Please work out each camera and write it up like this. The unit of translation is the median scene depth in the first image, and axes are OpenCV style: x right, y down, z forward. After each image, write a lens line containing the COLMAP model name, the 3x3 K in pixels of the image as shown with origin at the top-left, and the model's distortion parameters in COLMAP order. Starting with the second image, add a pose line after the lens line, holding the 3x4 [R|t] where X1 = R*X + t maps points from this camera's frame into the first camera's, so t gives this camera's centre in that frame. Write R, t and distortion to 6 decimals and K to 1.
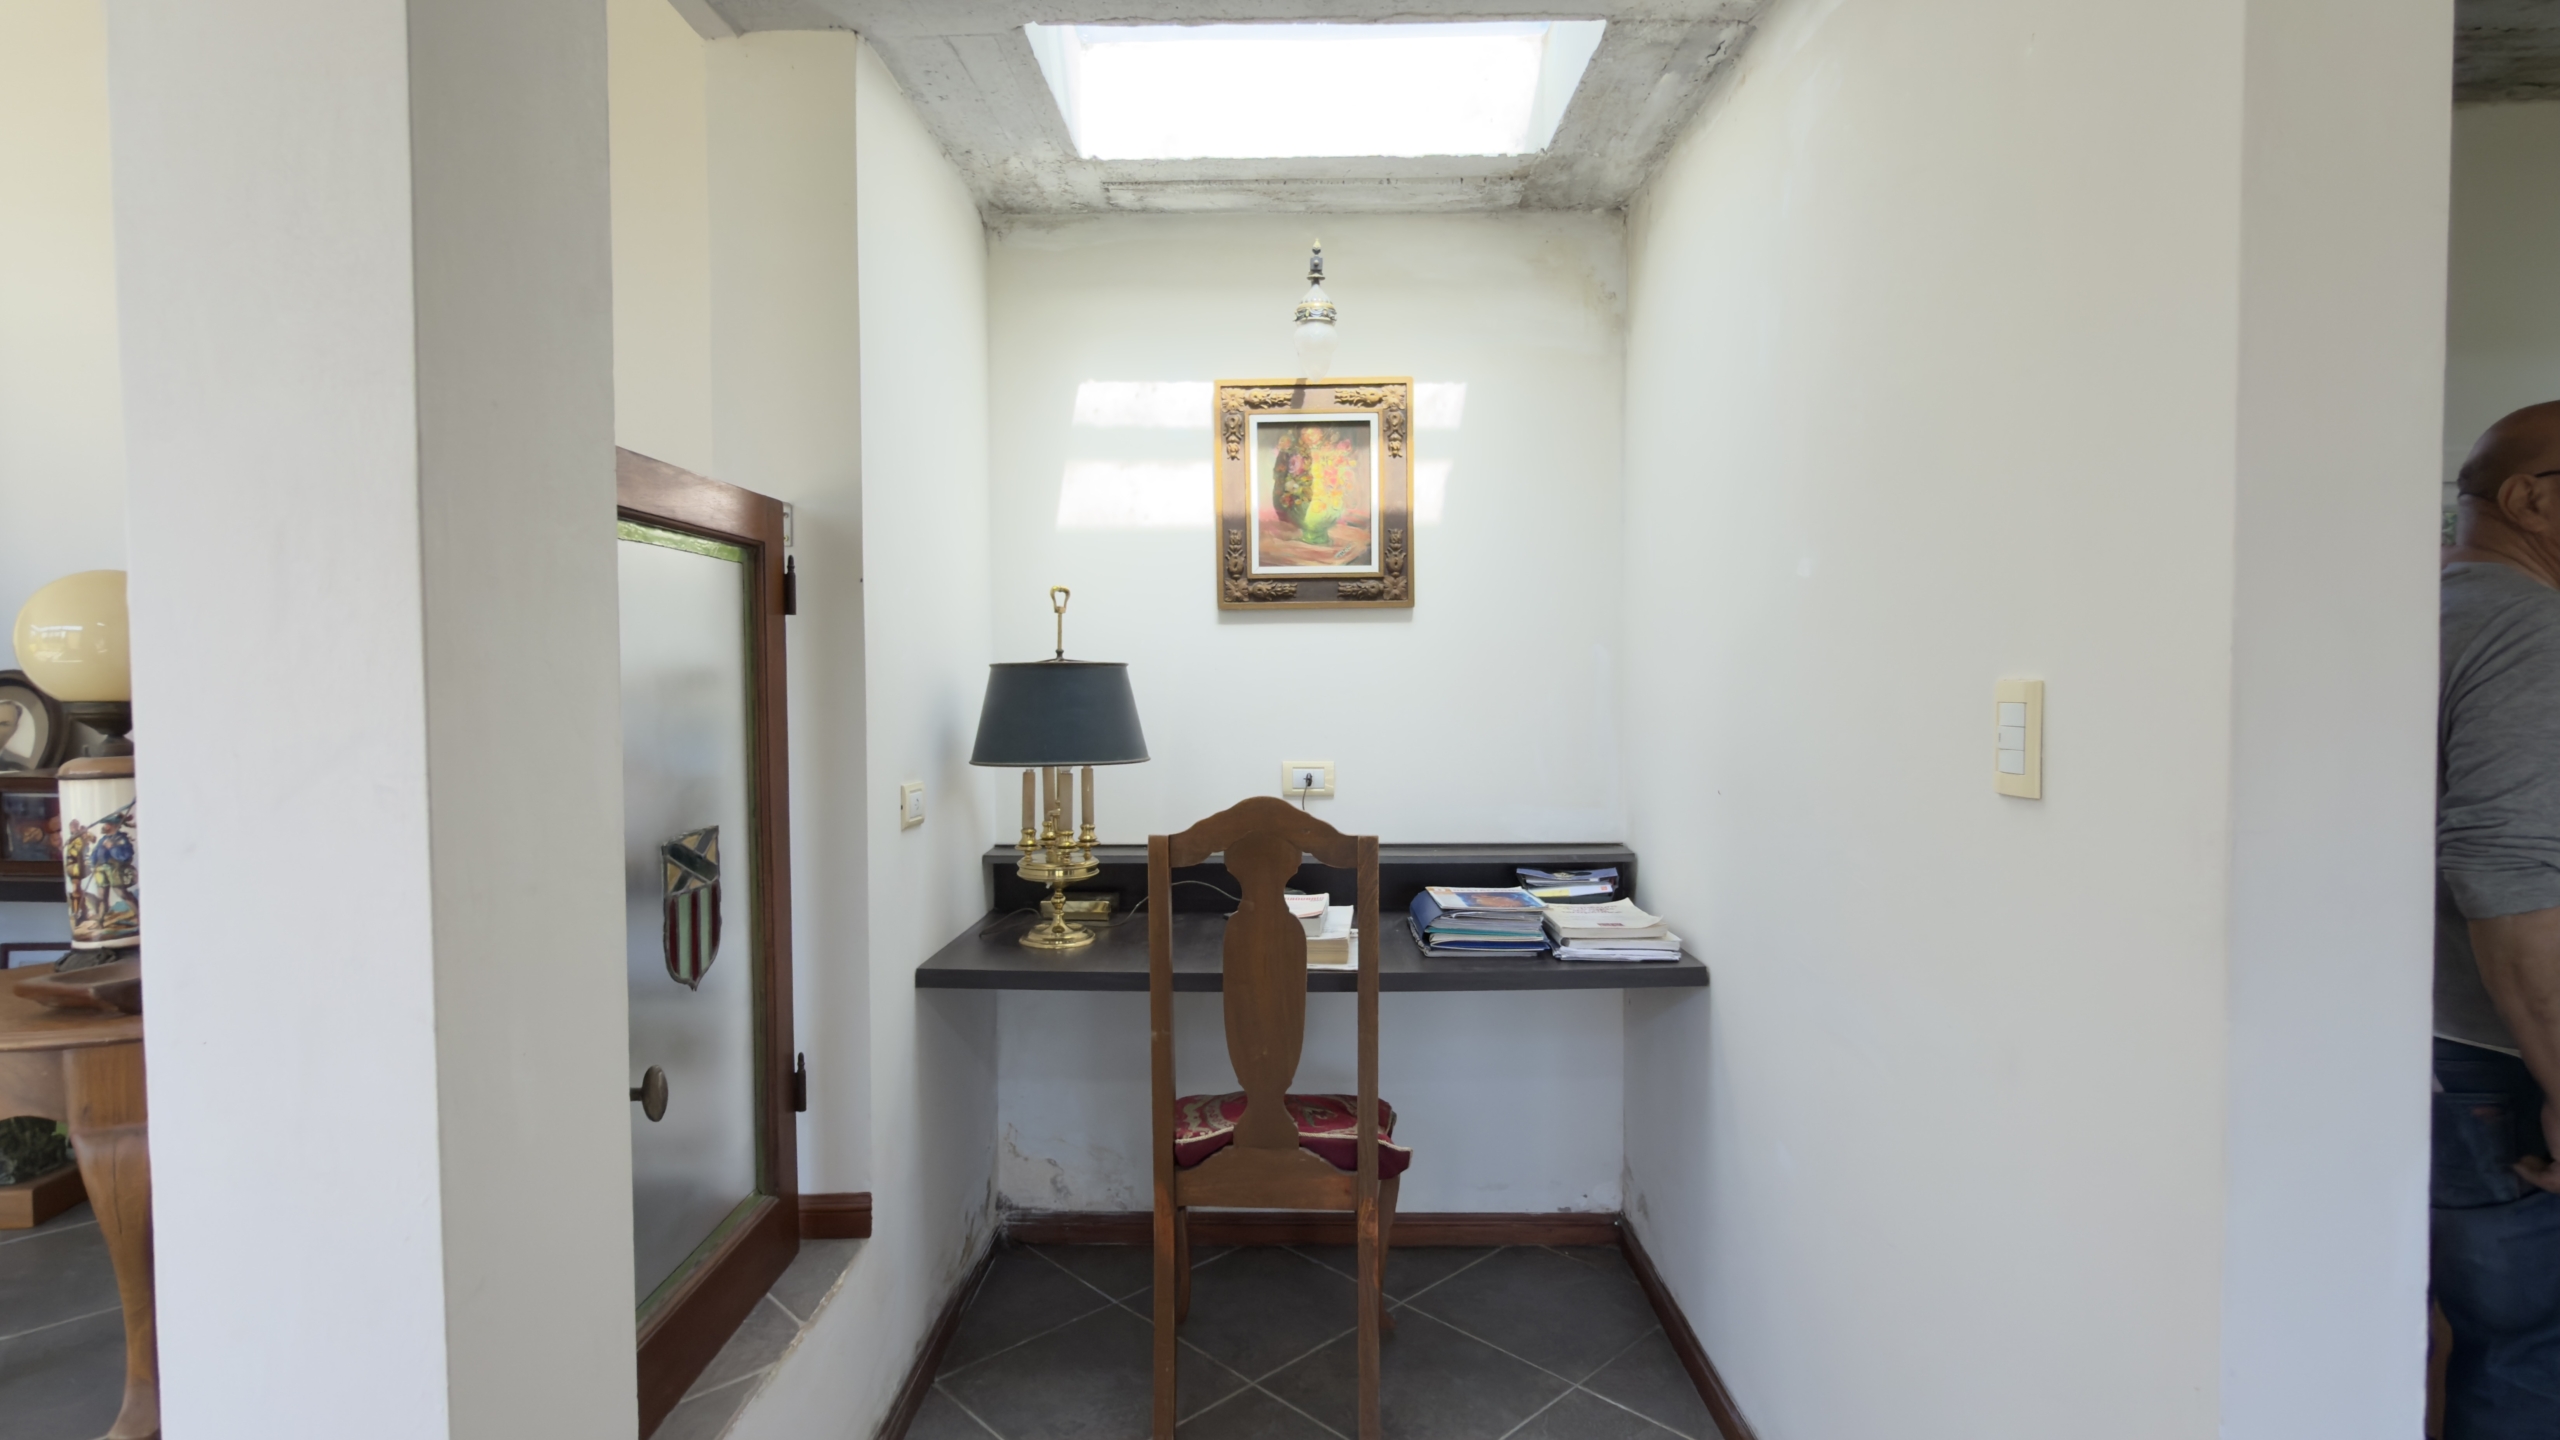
lens RADIAL K [[1252.7, 0, 1288.5], [0, 1252.7, 719.9], [0, 0, 1]] dist [0.005020, 0.000936]
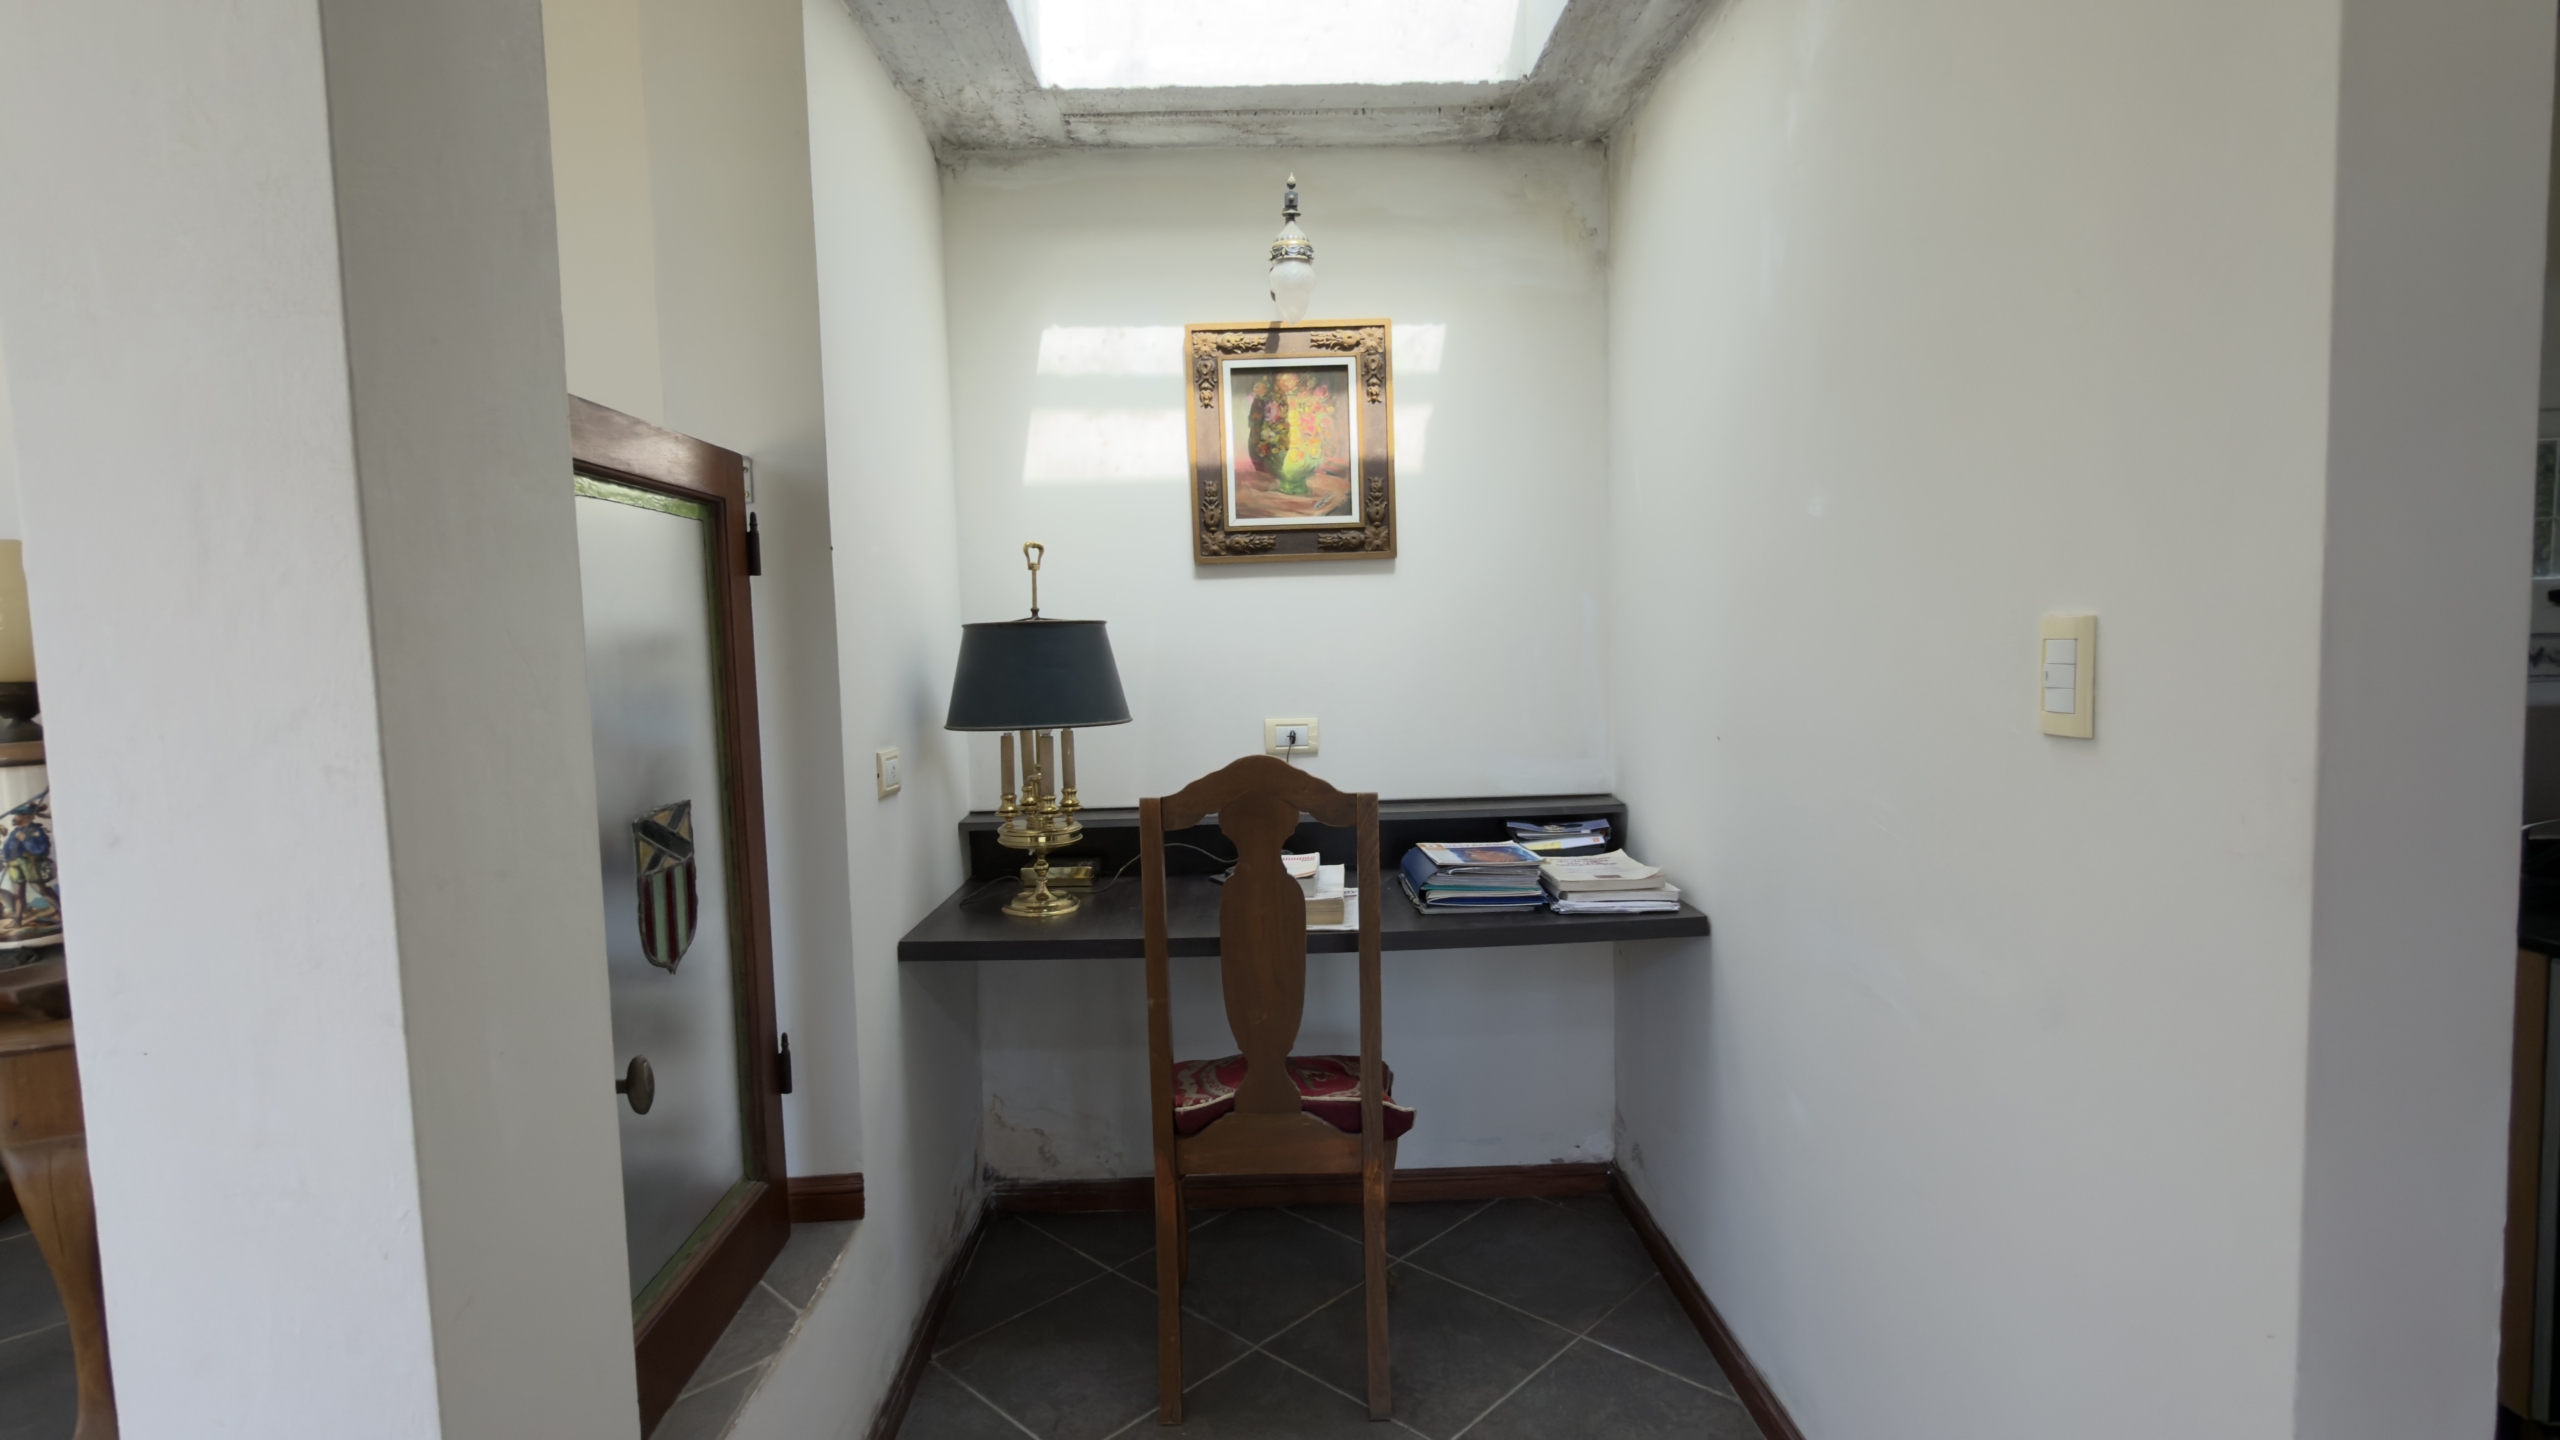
lens RADIAL K [[1252.7, 0, 1288.7], [0, 1252.7, 729.7], [0, 0, 1]] dist [0.005020, 0.000936]
pose [[0.998961, -0.023452, 0.039066, -0.030074], [0.021824, 0.998896, 0.041590, 0.001448], [-0.039998, -0.040695, 0.998371, 0.030156]]
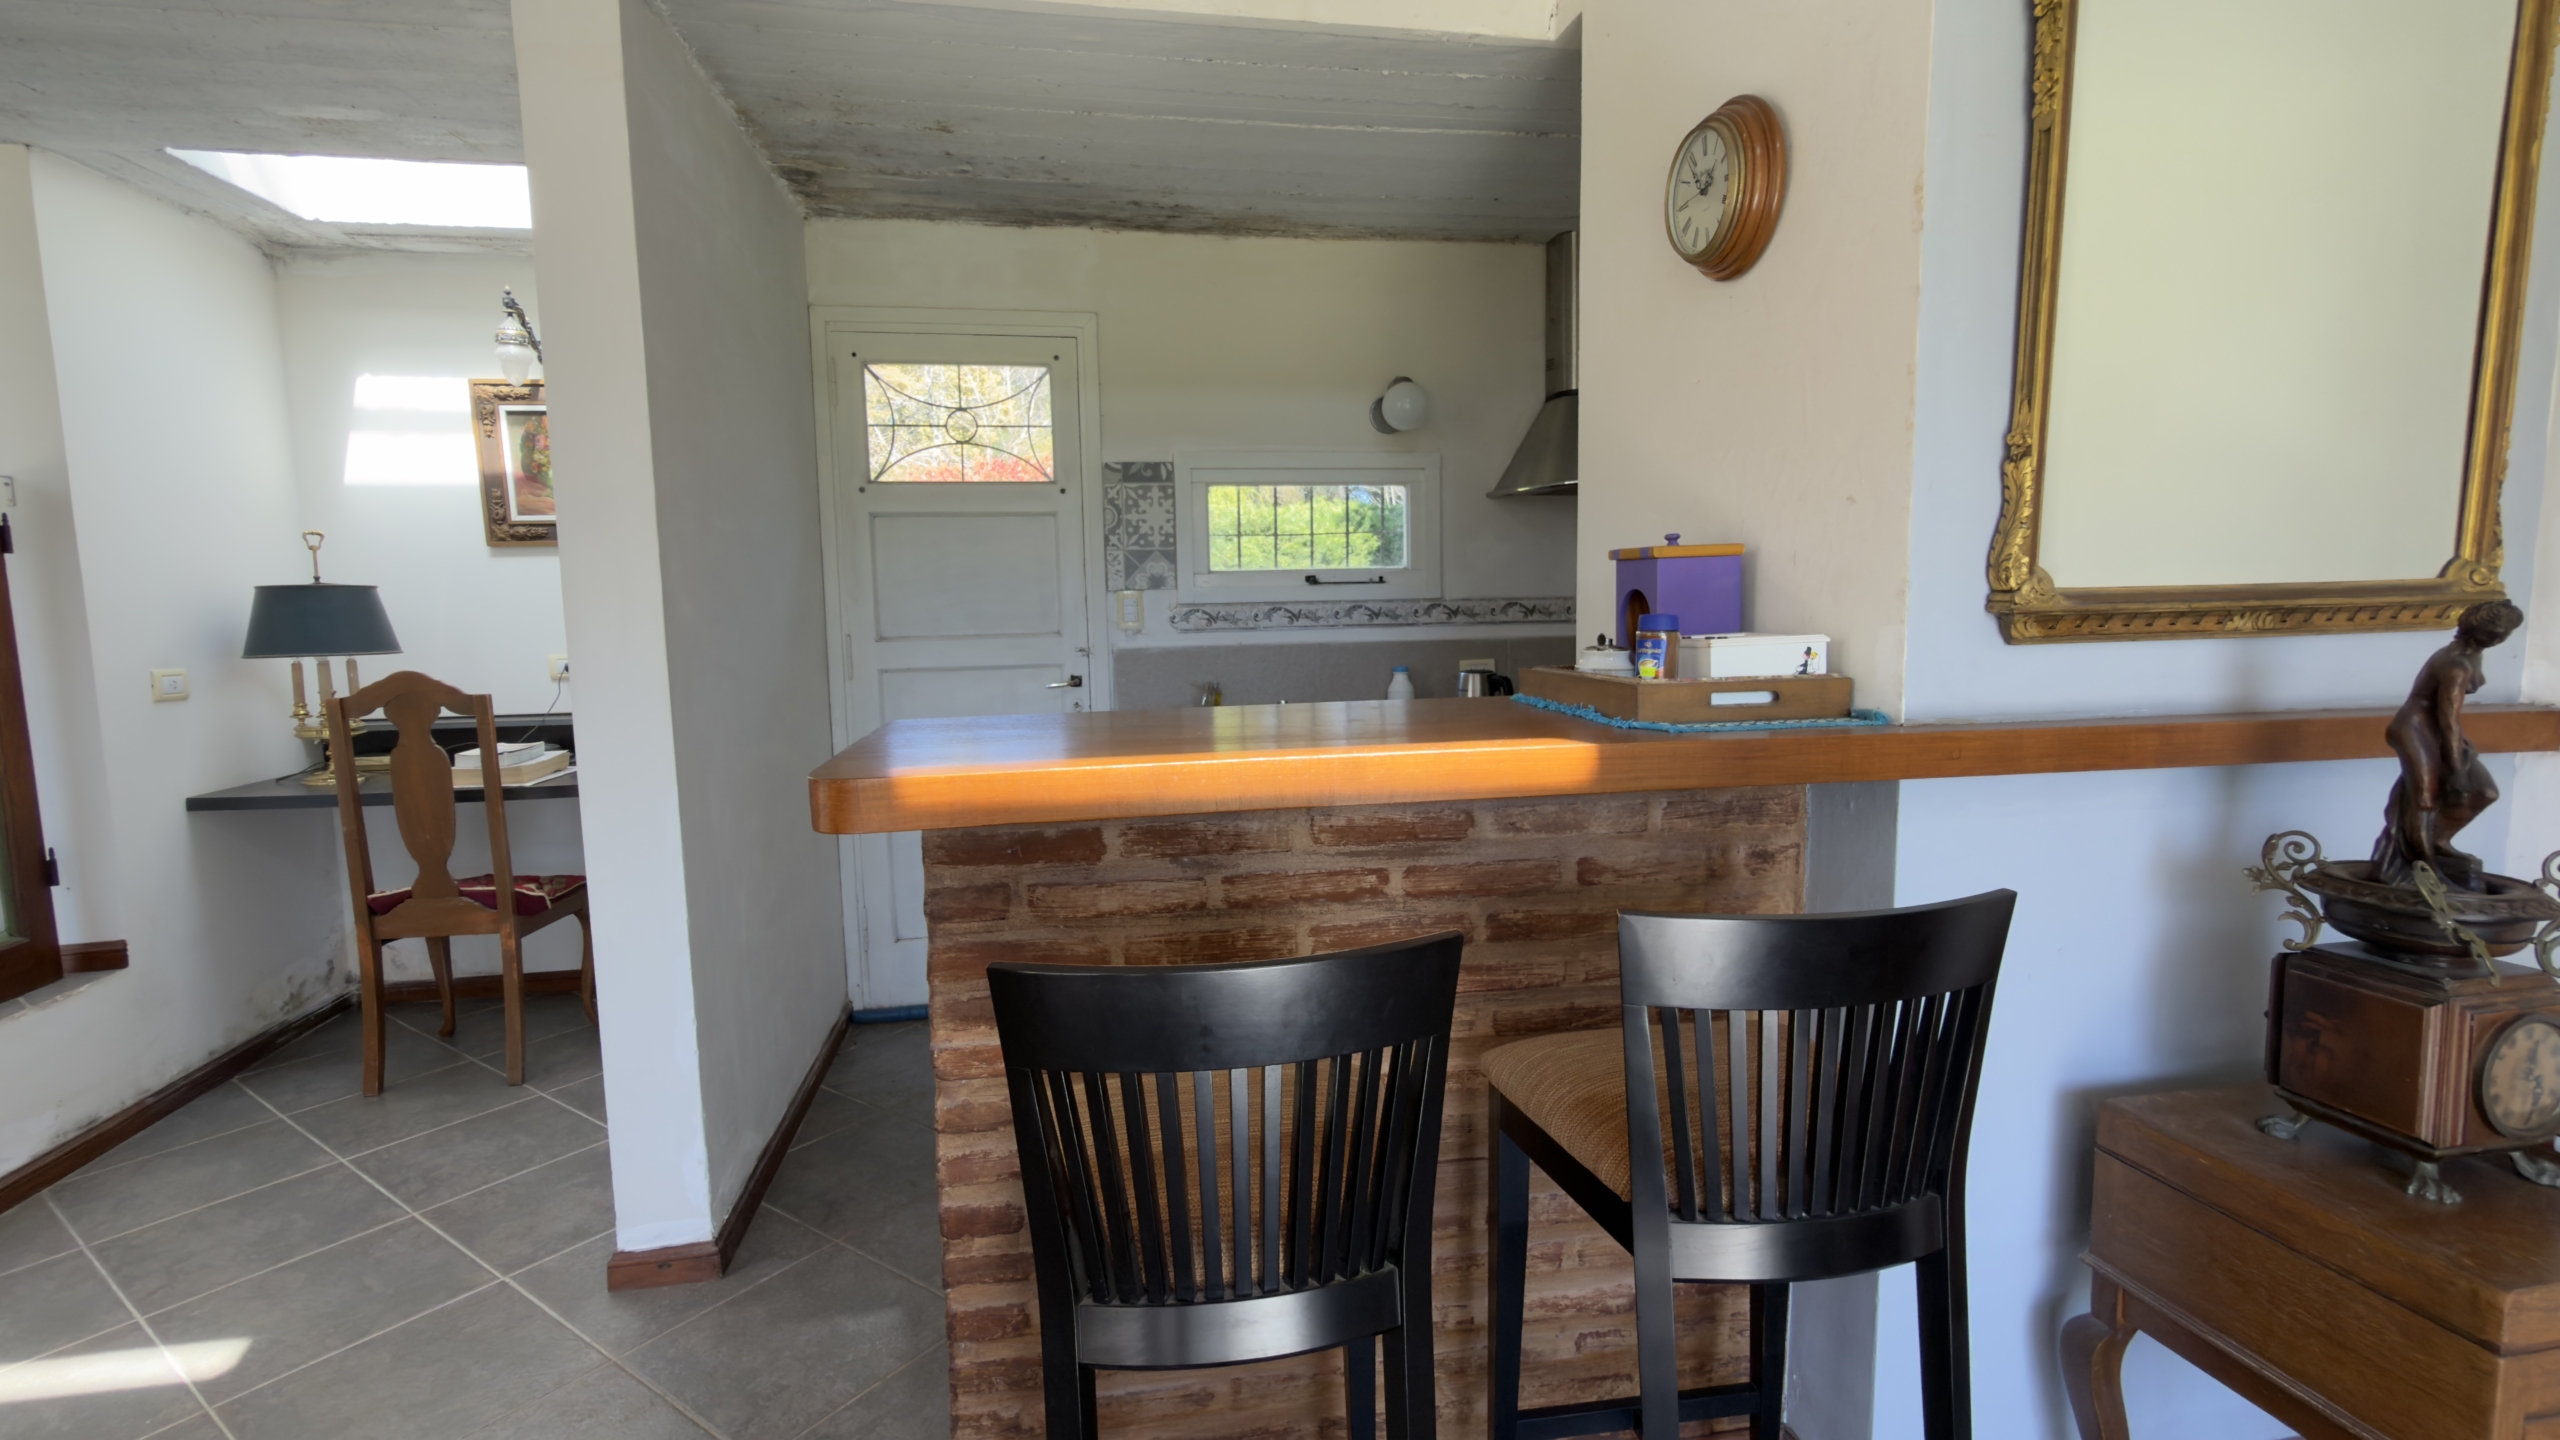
lens RADIAL K [[1149.9, 0, 1276.5], [0, 1149.9, 723.8], [0, 0, 1]] dist [0.000940, 0.000604]
pose [[0.982228, -0.032118, 0.184921, 0.693019], [0.018748, 0.997112, 0.073600, 0.037731], [-0.186751, -0.068825, 0.979993, -0.529741]]
